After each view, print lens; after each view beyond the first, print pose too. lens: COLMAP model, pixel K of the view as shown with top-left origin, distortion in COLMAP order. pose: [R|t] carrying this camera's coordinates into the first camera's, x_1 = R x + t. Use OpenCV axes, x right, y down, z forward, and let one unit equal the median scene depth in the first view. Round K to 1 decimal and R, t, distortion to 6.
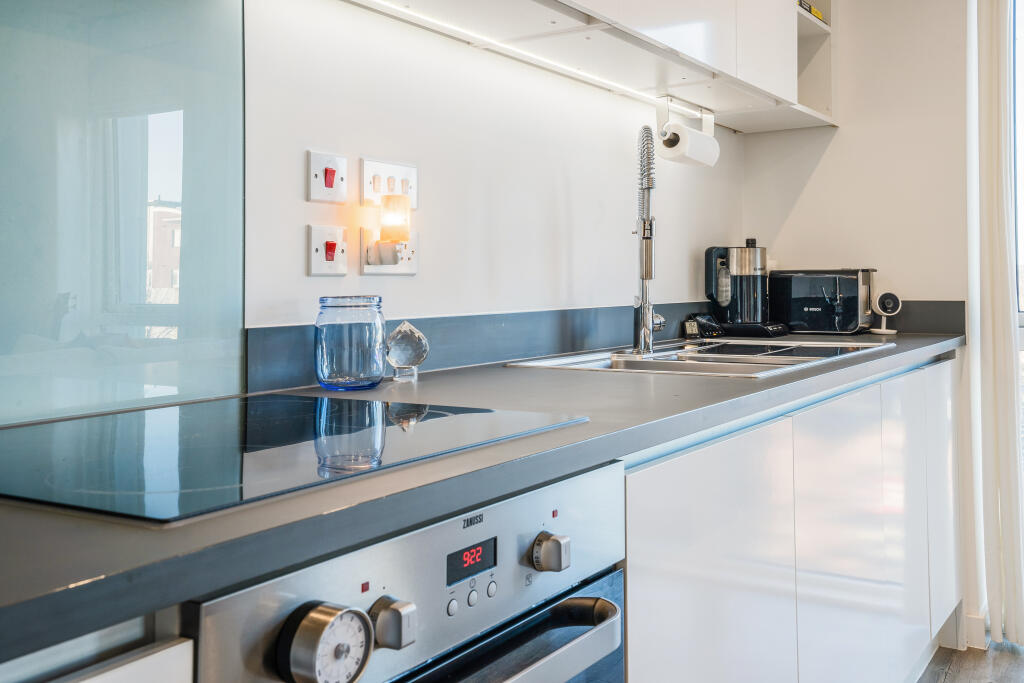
lens RADIAL K [[928.8, 0, 512.0], [0, 928.8, 341.5], [0, 0, 1]] dist [-0.002170, -0.000669]
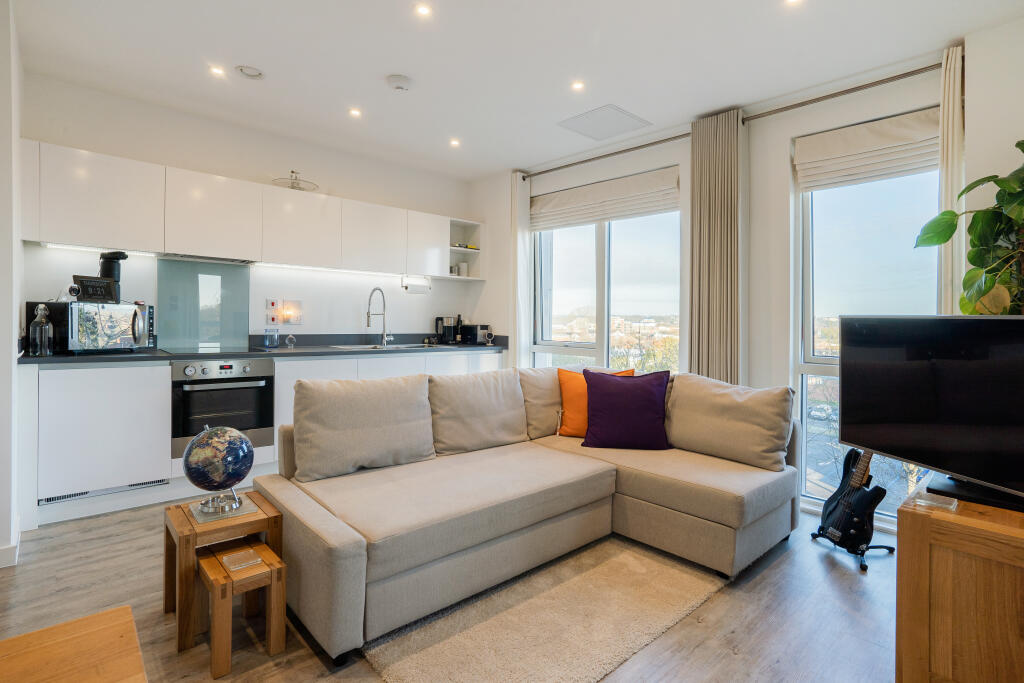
lens RADIAL K [[496.7, 0, 510.5], [0, 496.7, 328.7], [0, 0, 1]] dist [-0.001212, -0.000150]
pose [[0.974099, 0.034616, -0.223457, 1.077725], [-0.043852, 0.998371, -0.036502, -0.007580], [0.221829, 0.045356, 0.974030, -0.833148]]
